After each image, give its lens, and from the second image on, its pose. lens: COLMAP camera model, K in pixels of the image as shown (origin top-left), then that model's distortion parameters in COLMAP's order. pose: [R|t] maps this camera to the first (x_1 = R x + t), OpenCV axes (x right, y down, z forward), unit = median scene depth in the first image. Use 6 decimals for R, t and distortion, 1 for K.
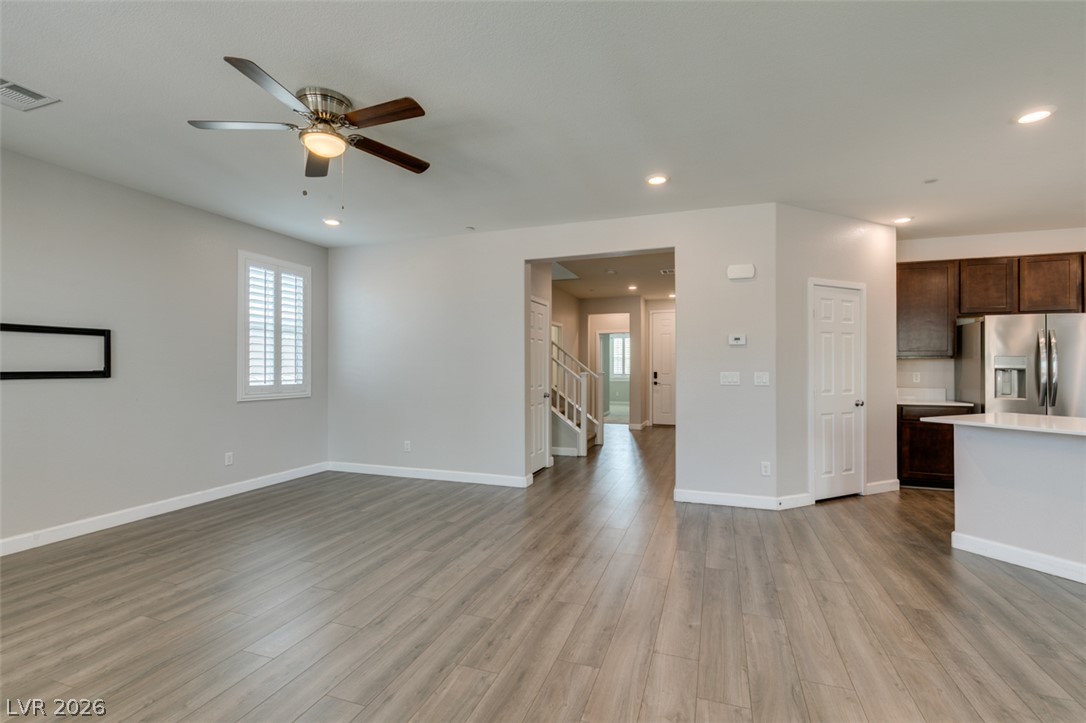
lens RADIAL K [[489.0, 0, 543.3], [0, 489.0, 365.9], [0, 0, 1]] dist [0.006444, -0.001863]
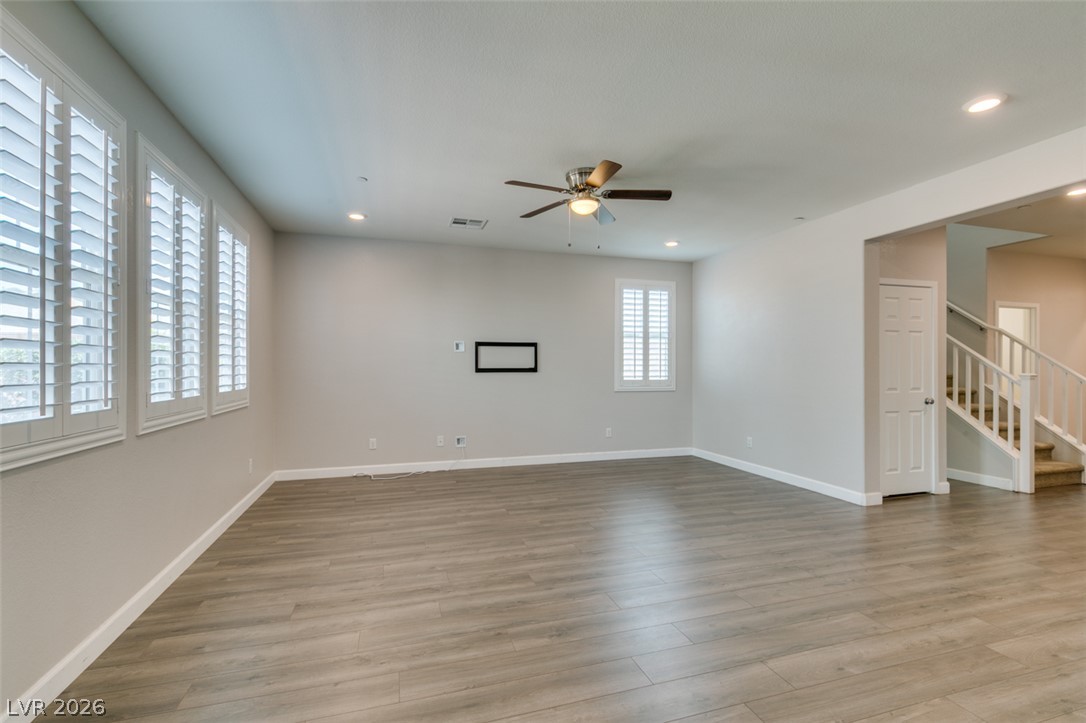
lens RADIAL K [[489.0, 0, 542.9], [0, 489.0, 364.6], [0, 0, 1]] dist [0.006444, -0.001863]
pose [[0.602664, -0.002606, -0.797991, 0.324904], [0.001541, 0.999997, -0.002102, 0.001931], [0.797993, 0.000037, 0.602666, 0.034654]]
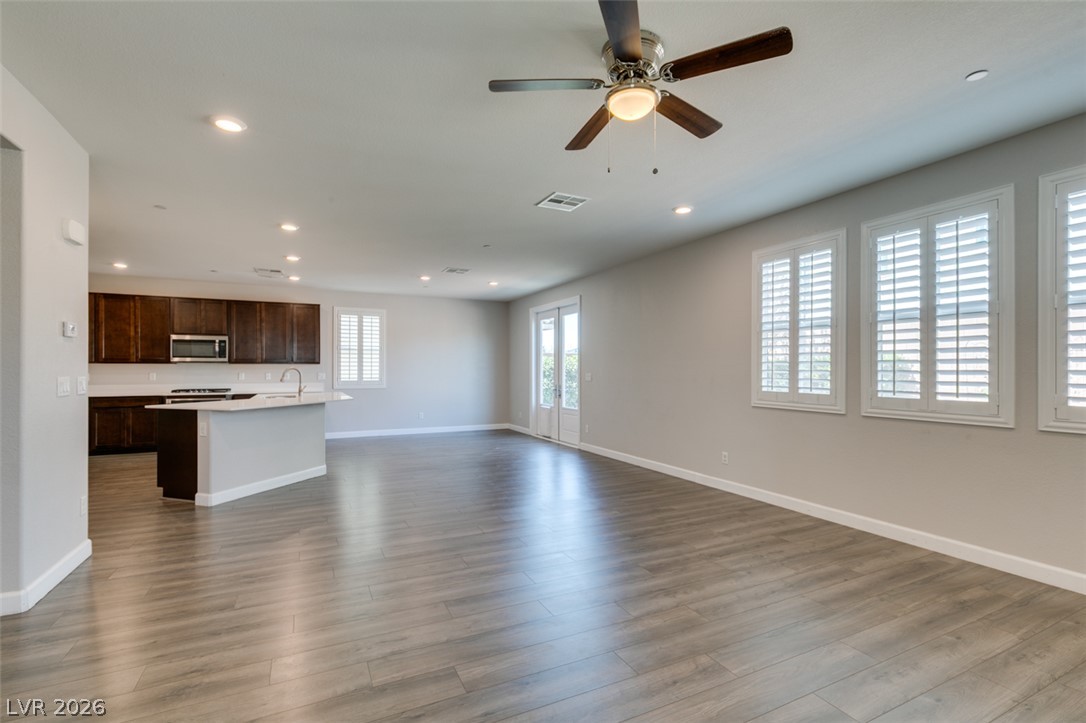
lens RADIAL K [[489.0, 0, 539.4], [0, 489.0, 366.6], [0, 0, 1]] dist [0.006444, -0.001863]
pose [[-0.714666, 0.003764, 0.699455, -0.501643], [-0.003347, 0.999956, -0.008801, 0.002225], [-0.699457, -0.008631, -0.714622, 0.931803]]
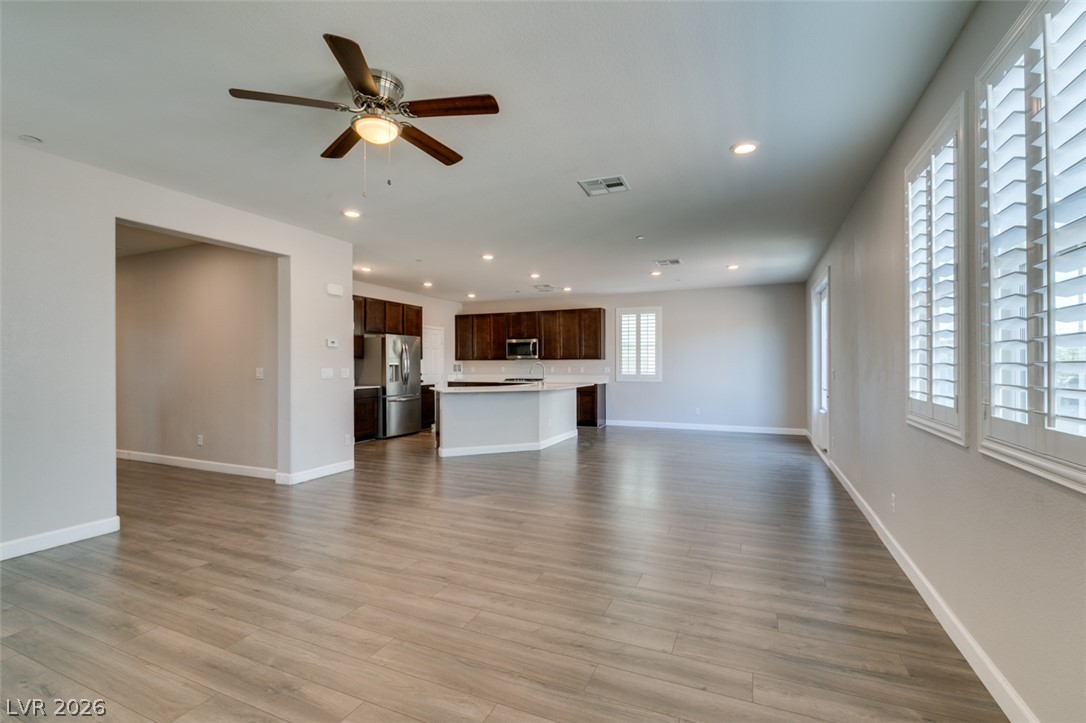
lens RADIAL K [[489.0, 0, 536.3], [0, 489.0, 362.6], [0, 0, 1]] dist [0.006444, -0.001863]
pose [[0.076973, 0.002991, 0.997029, -0.748207], [-0.002650, 0.999993, -0.002795, -0.000141], [-0.997030, -0.002427, 0.076980, 0.337805]]
